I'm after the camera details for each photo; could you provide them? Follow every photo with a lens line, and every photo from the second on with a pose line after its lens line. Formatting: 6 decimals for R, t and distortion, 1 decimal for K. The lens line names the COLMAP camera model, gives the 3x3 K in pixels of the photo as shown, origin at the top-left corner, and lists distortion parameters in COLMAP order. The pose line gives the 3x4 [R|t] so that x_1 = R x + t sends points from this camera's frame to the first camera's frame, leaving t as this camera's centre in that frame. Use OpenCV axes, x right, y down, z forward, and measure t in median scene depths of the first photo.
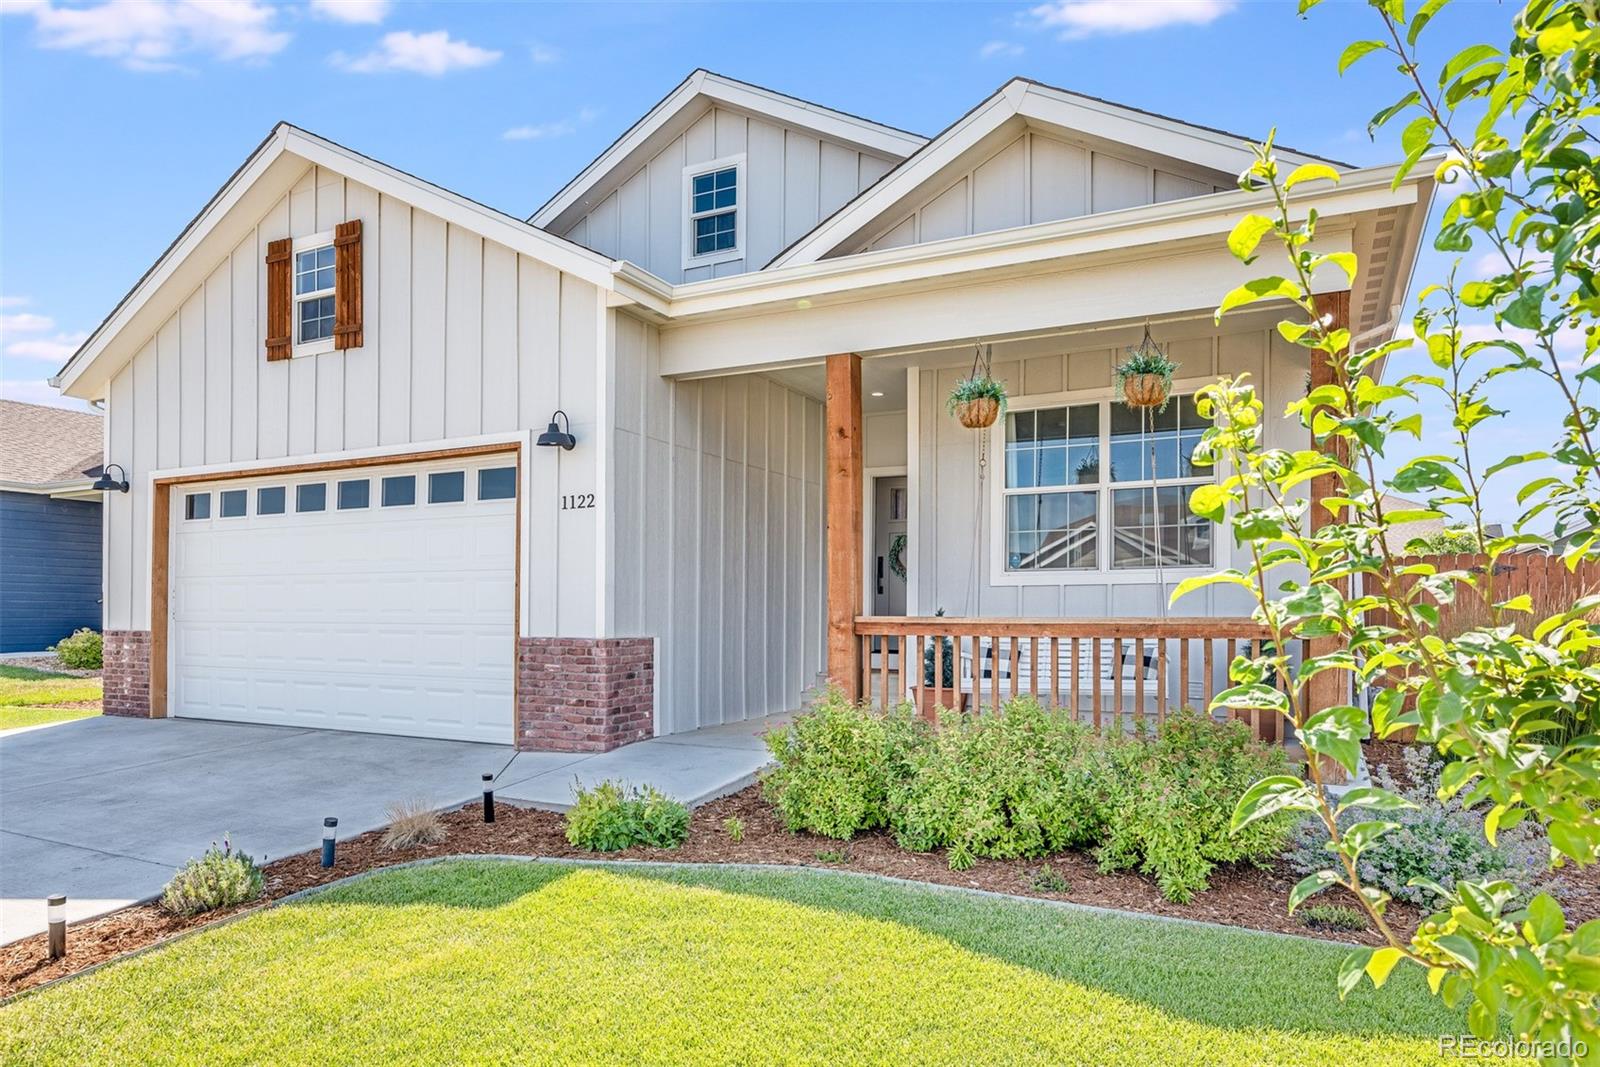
lens RADIAL K [[977.1, 0, 799.5], [0, 977.1, 612.7], [0, 0, 1]] dist [-0.001628, -0.000348]
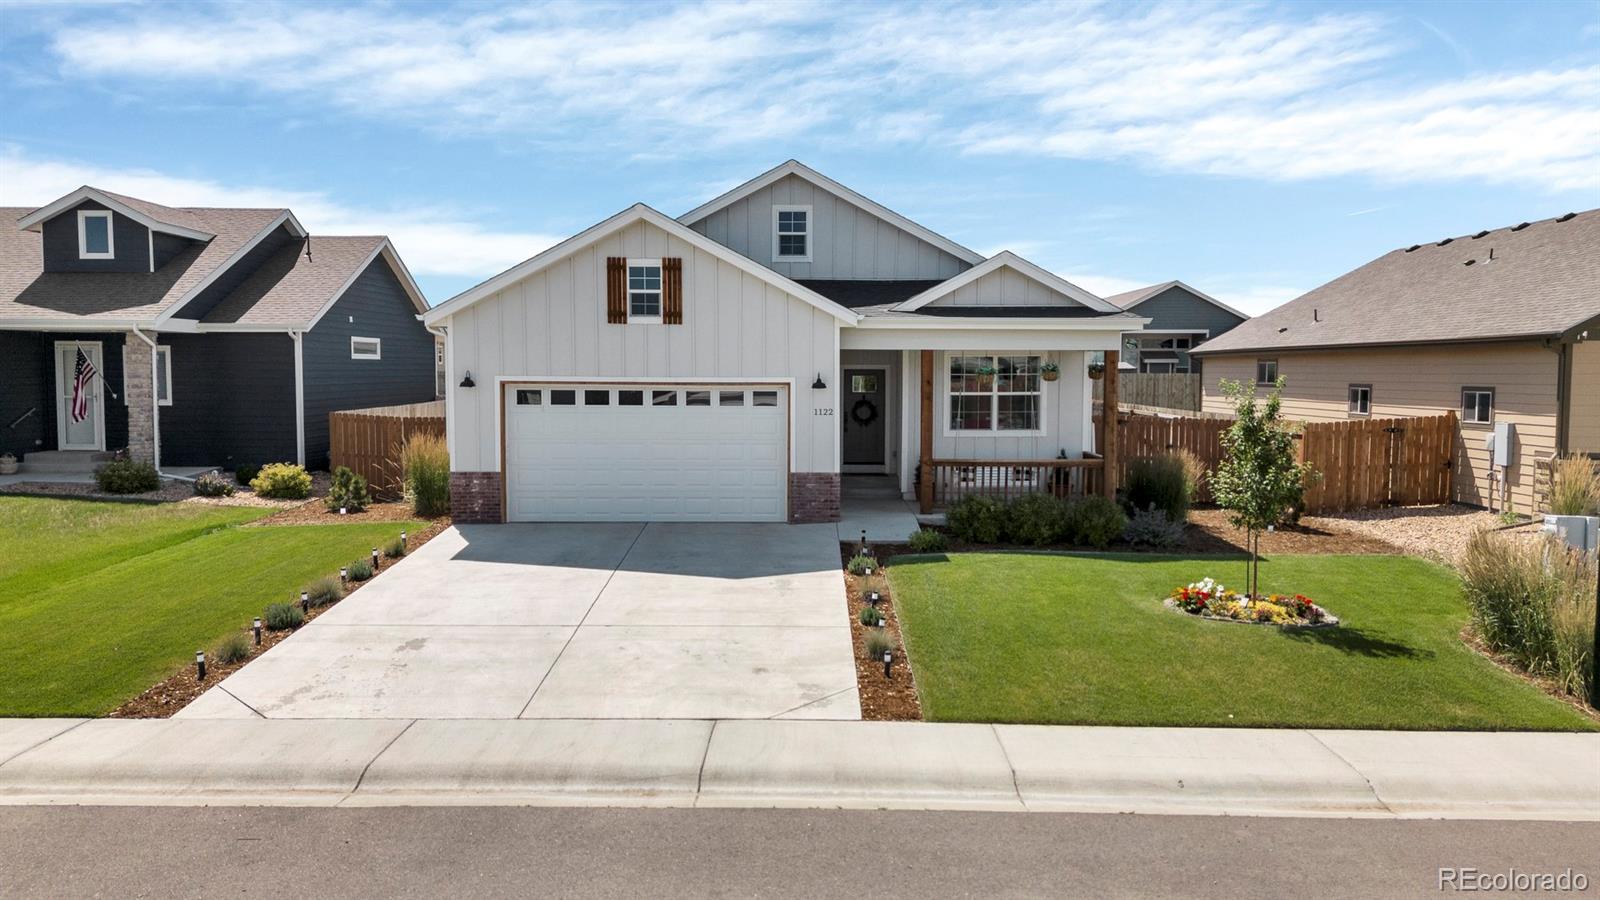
lens RADIAL K [[1031.5, 0, 799.4], [0, 1031.5, 439.1], [0, 0, 1]] dist [0.050383, -0.001328]
pose [[0.896551, -0.028372, 0.442032, -1.103026], [-0.000667, 0.997859, 0.065401, -0.171602], [-0.442941, -0.058930, 0.894612, -0.910501]]
